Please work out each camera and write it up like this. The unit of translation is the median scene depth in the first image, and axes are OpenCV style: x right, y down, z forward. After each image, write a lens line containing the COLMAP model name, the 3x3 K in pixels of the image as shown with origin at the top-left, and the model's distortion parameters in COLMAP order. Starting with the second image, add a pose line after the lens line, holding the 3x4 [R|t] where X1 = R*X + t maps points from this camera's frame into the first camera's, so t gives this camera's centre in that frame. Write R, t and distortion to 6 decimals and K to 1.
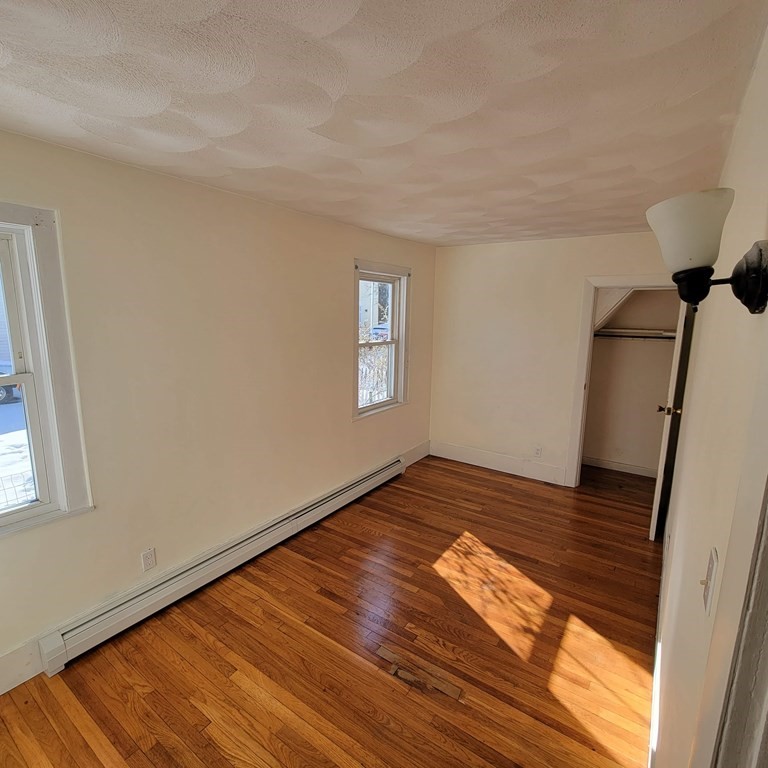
lens RADIAL K [[419.5, 0, 385.8], [0, 419.5, 384.5], [0, 0, 1]] dist [-0.004141, -0.000112]
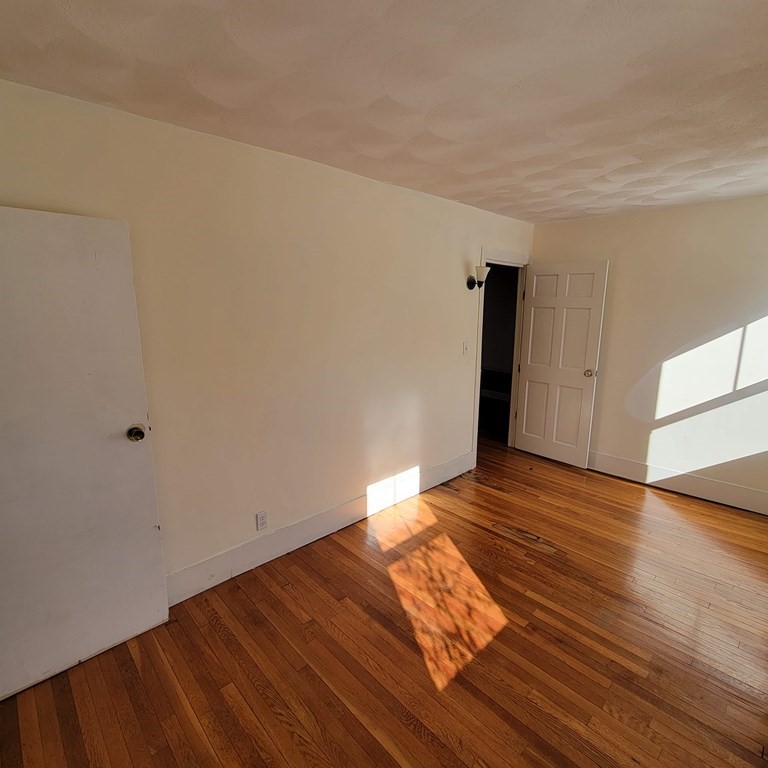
lens RADIAL K [[419.5, 0, 388.3], [0, 419.5, 385.6], [0, 0, 1]] dist [-0.004141, -0.000112]
pose [[-0.980522, -0.063333, 0.185920, 0.216797], [0.009726, 0.929769, 0.368016, -0.250830], [-0.196170, 0.362656, -0.911042, 1.625901]]
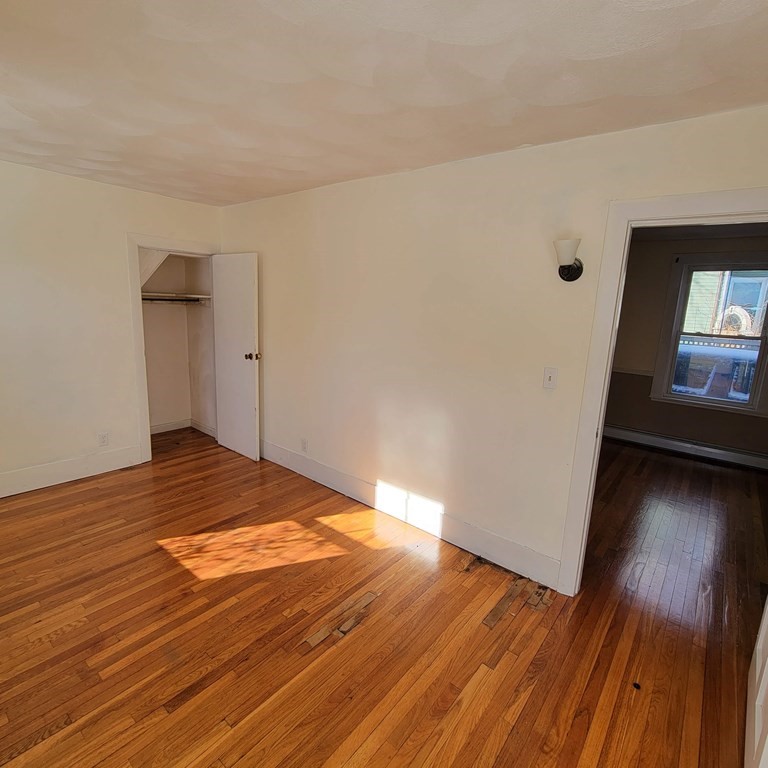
lens RADIAL K [[419.5, 0, 387.0], [0, 419.5, 384.1], [0, 0, 1]] dist [-0.004141, -0.000112]
pose [[0.080592, -0.203168, 0.975821, -0.602467], [0.131892, 0.972571, 0.191599, -0.051271], [-0.987982, 0.113262, 0.105178, 0.524614]]
